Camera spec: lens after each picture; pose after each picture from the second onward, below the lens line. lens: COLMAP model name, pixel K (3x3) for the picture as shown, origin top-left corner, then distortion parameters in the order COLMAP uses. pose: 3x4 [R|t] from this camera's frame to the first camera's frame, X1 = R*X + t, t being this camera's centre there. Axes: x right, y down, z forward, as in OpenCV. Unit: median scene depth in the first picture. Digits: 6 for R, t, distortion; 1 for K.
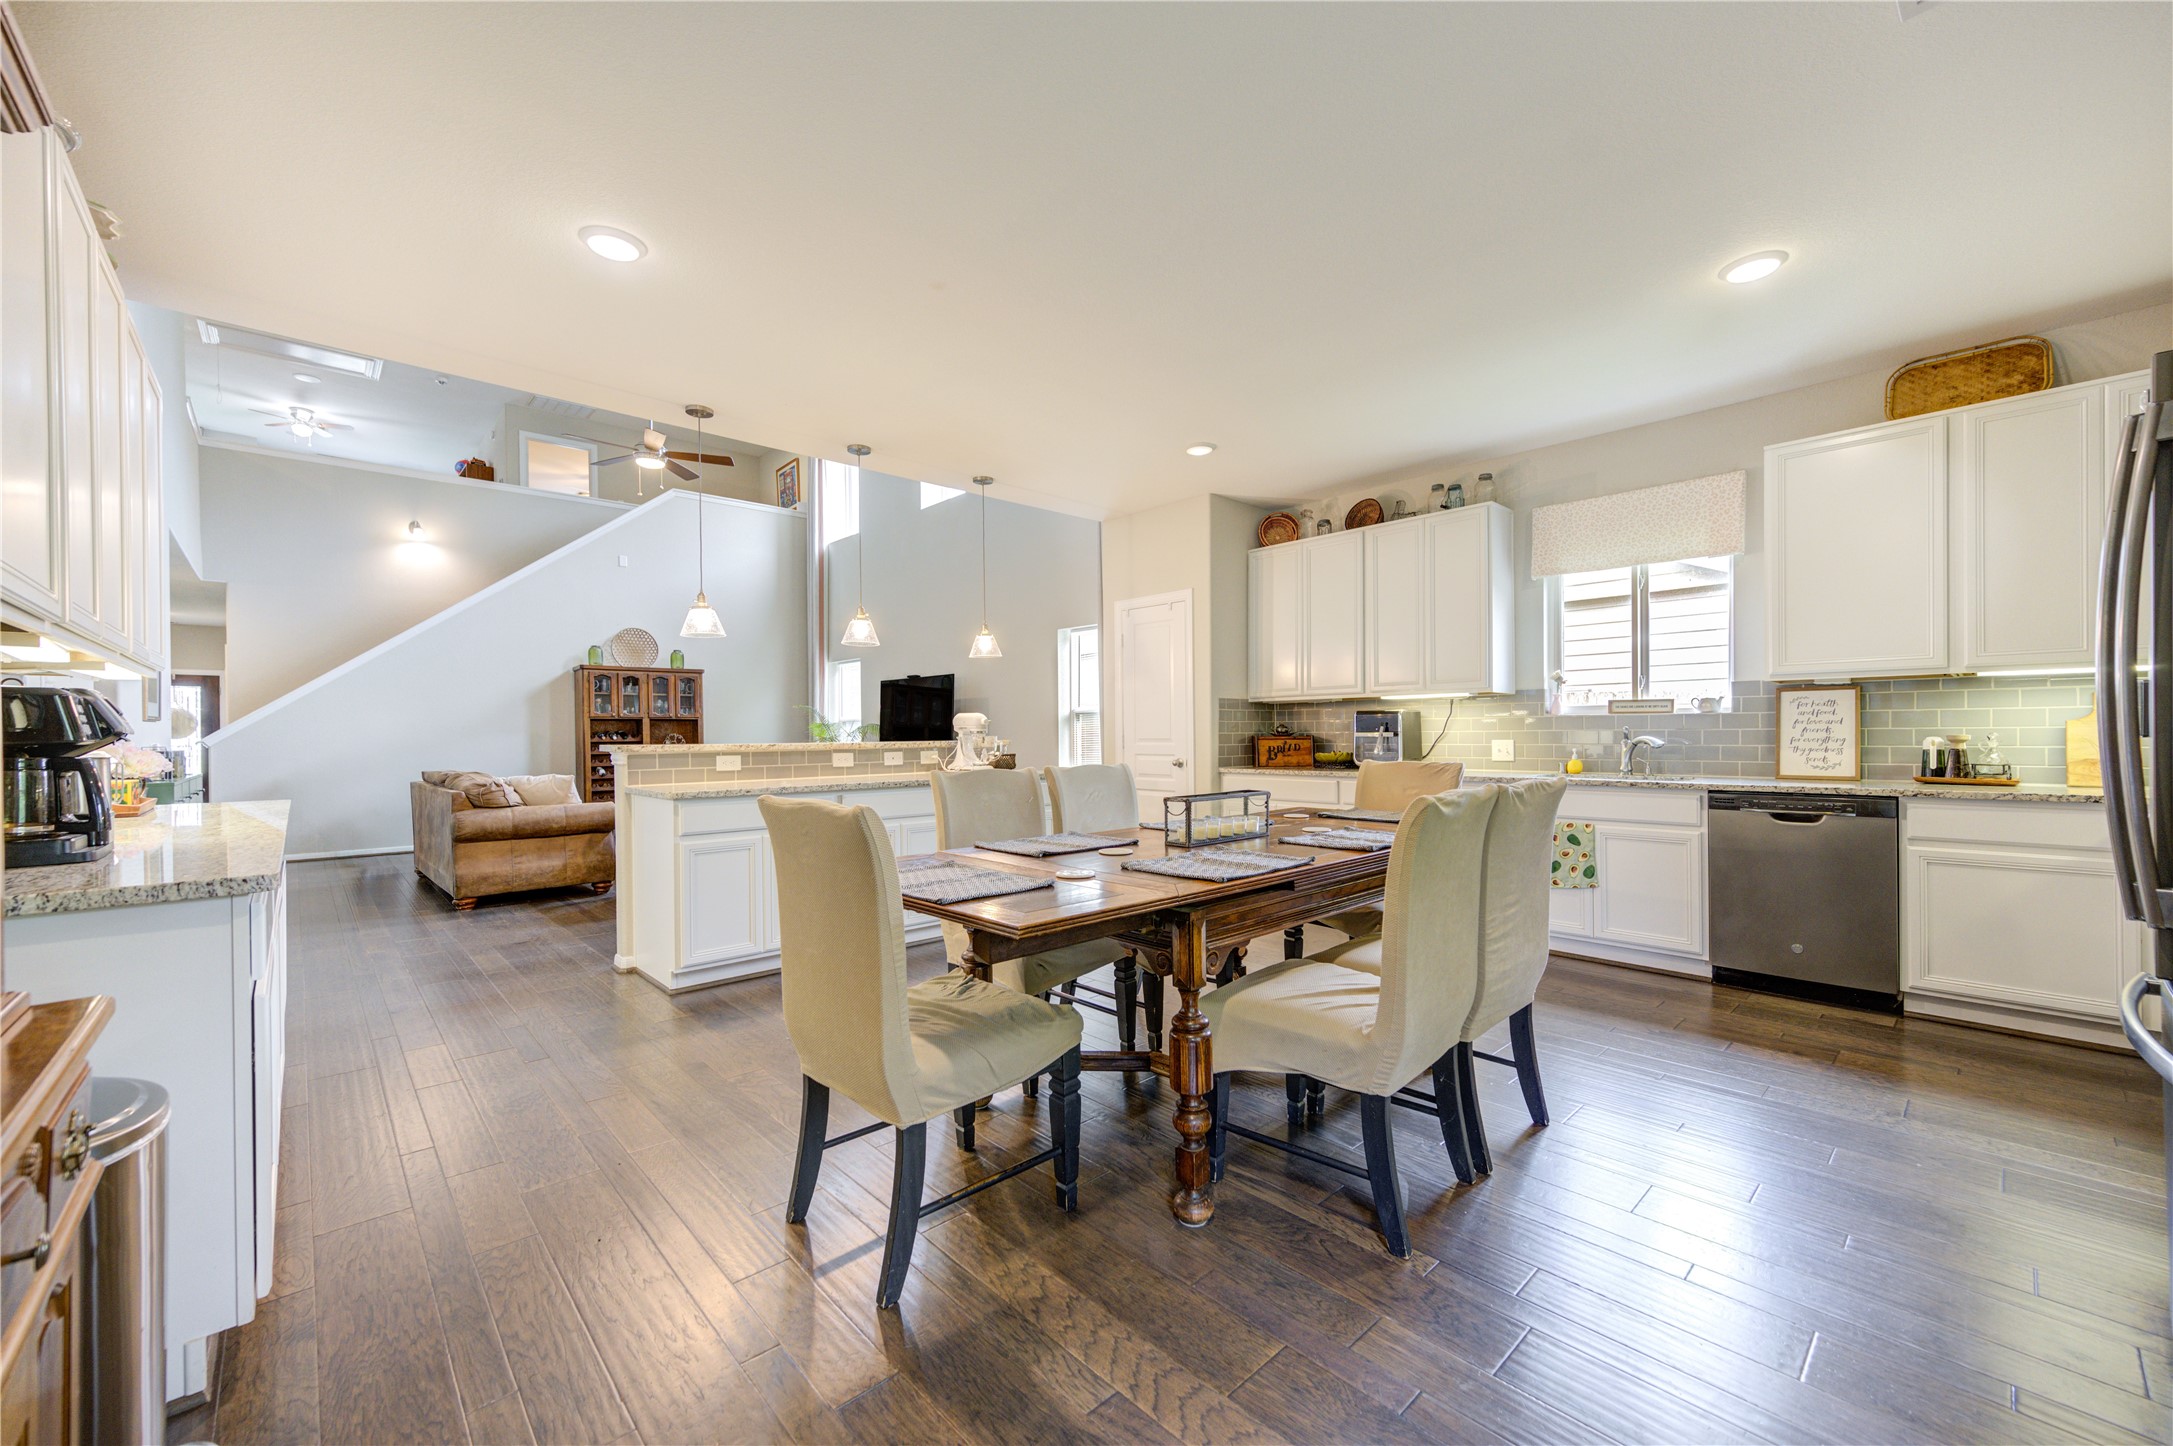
lens RADIAL K [[852.7, 0, 1094.3], [0, 852.7, 733.2], [0, 0, 1]] dist [0.005830, -0.001212]
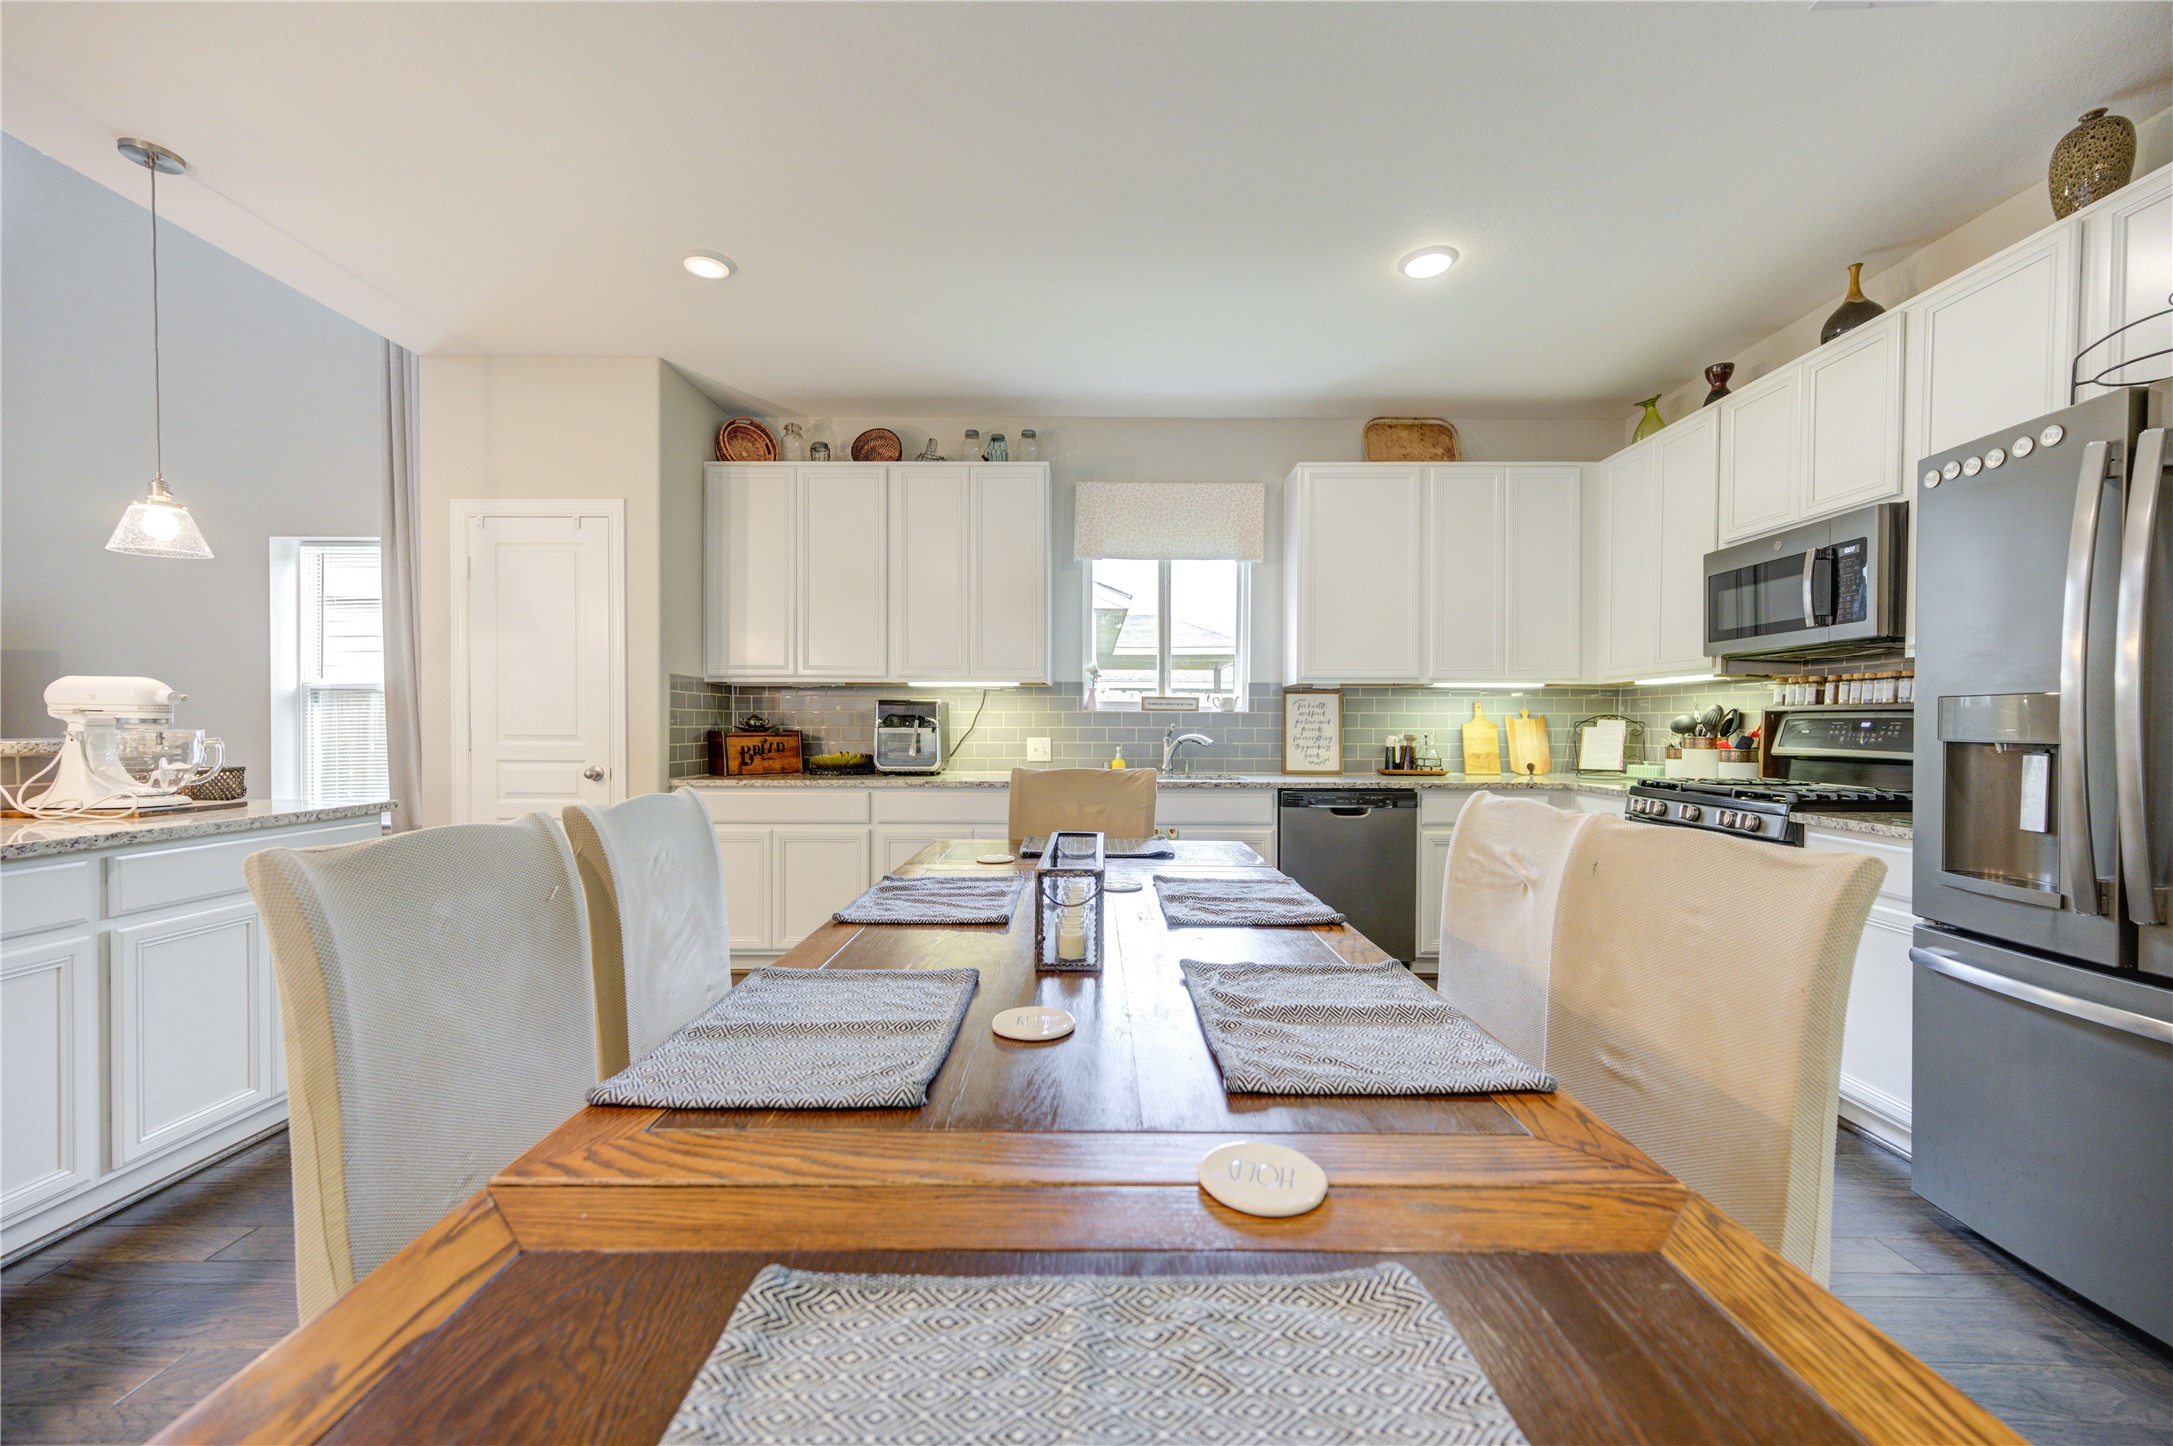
lens RADIAL K [[852.7, 0, 1086.7], [0, 852.7, 736.4], [0, 0, 1]] dist [0.005830, -0.001212]
pose [[0.686930, -0.000444, 0.726723, -0.122324], [-0.008584, 0.999925, 0.008725, -0.001255], [-0.726673, -0.012232, 0.686875, 0.338967]]
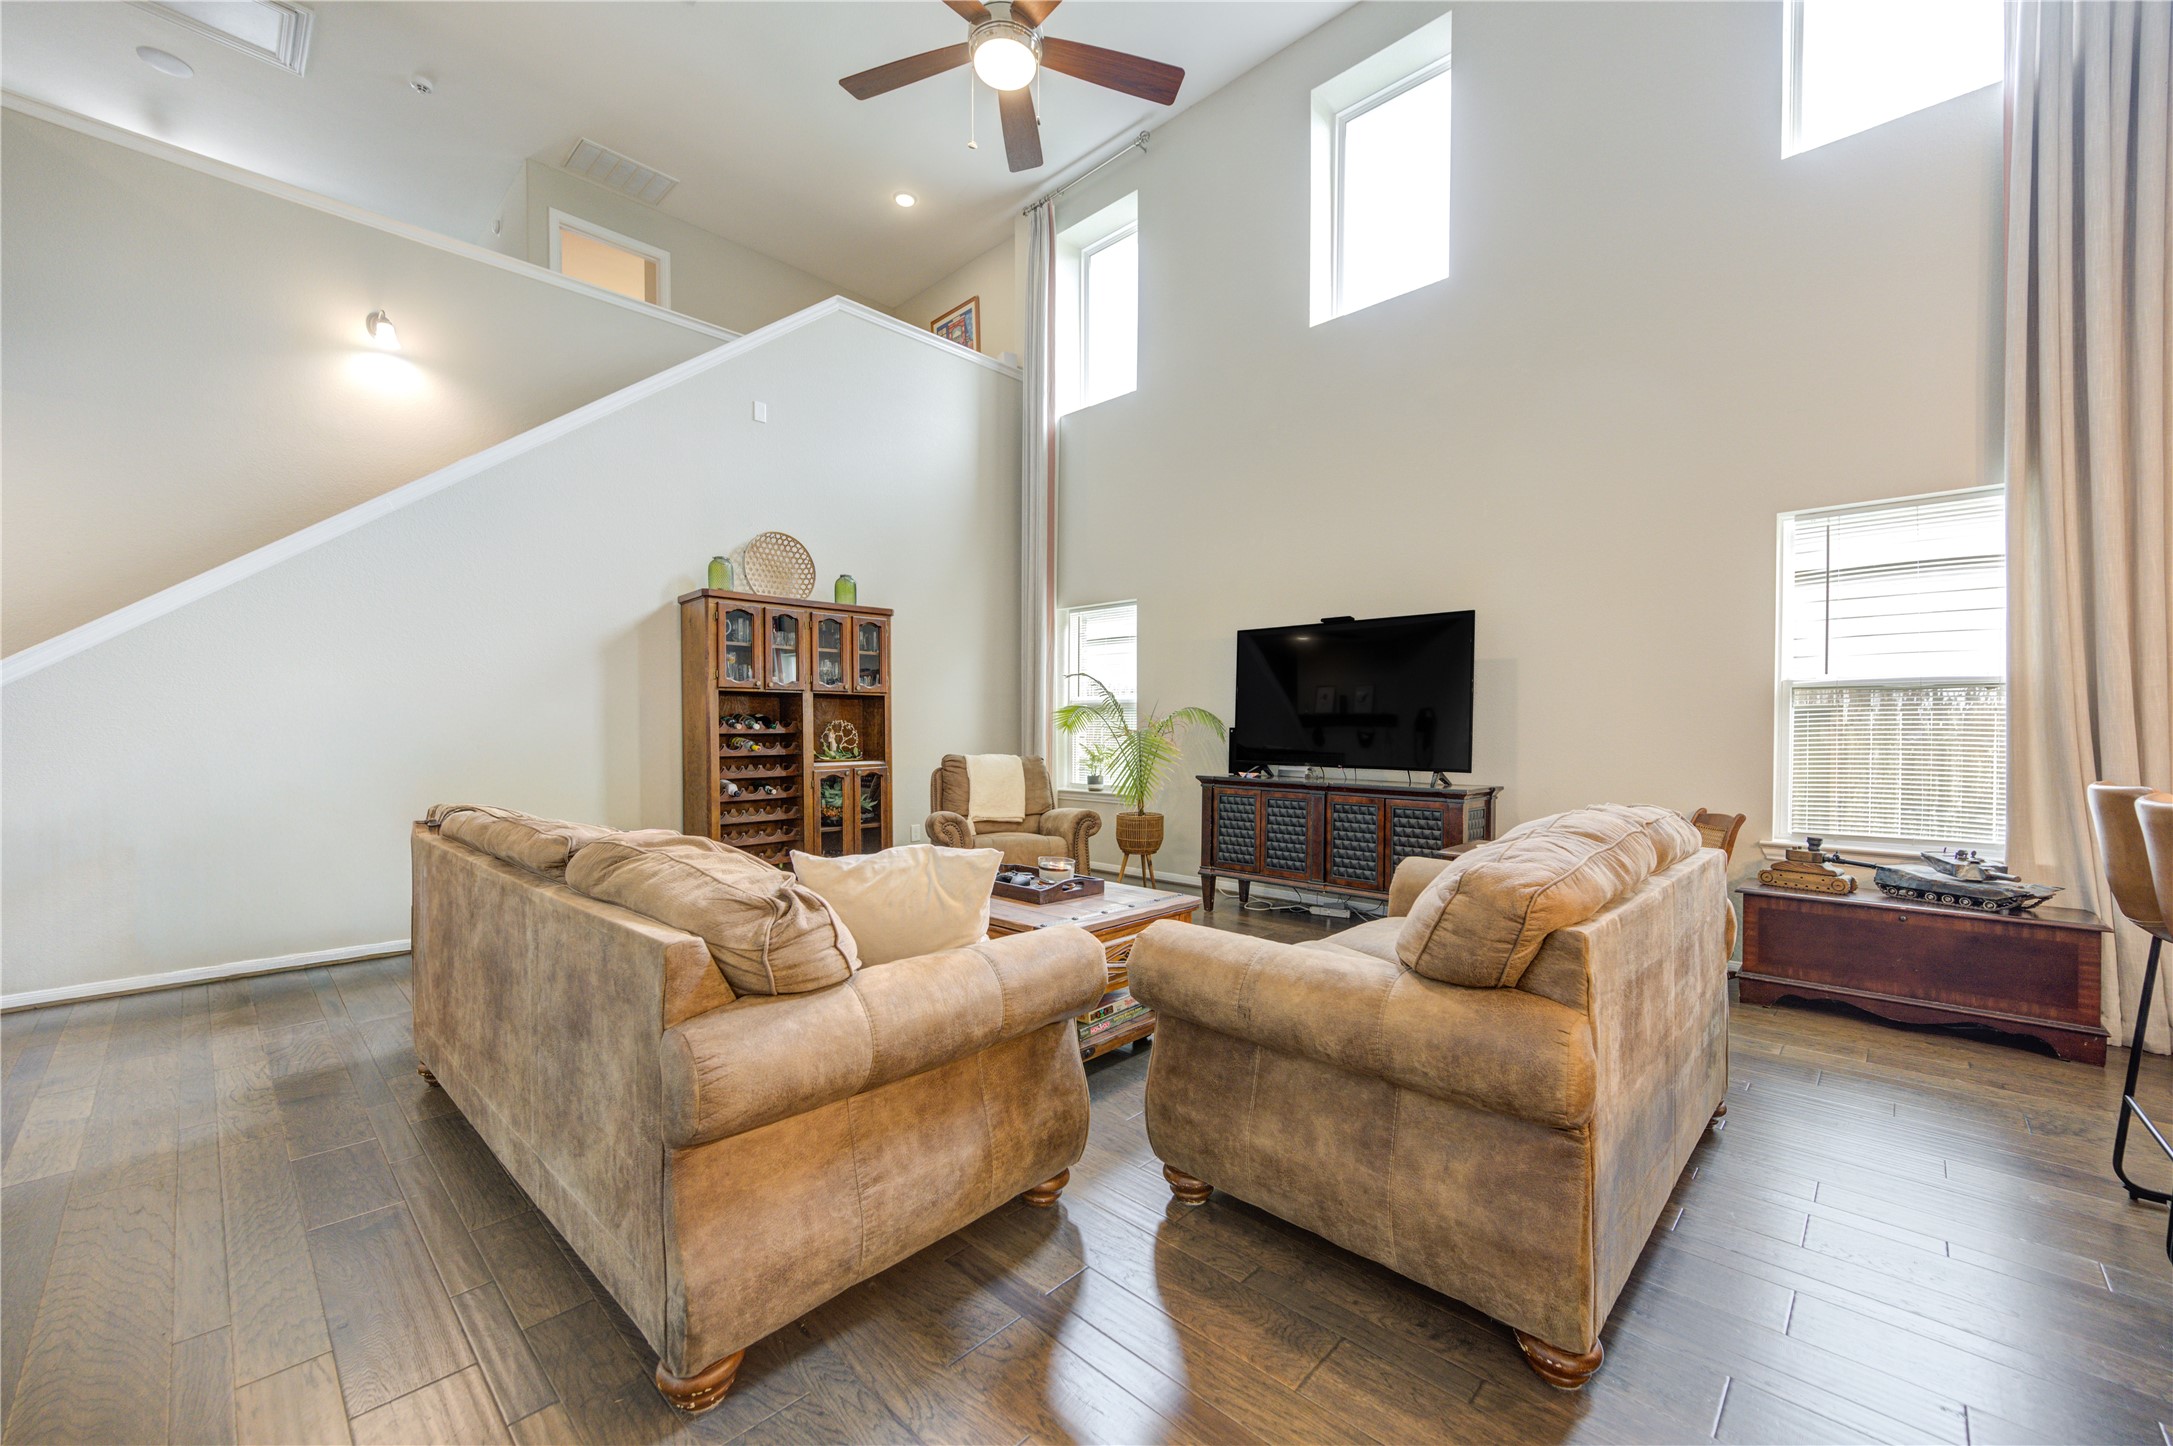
lens RADIAL K [[852.7, 0, 1084.8], [0, 852.7, 731.5], [0, 0, 1]] dist [0.005830, -0.001212]
pose [[0.998422, 0.010291, 0.055203, -0.685198], [-0.010645, 0.999925, 0.006126, 0.005687], [-0.055135, -0.006704, 0.998456, 0.795849]]
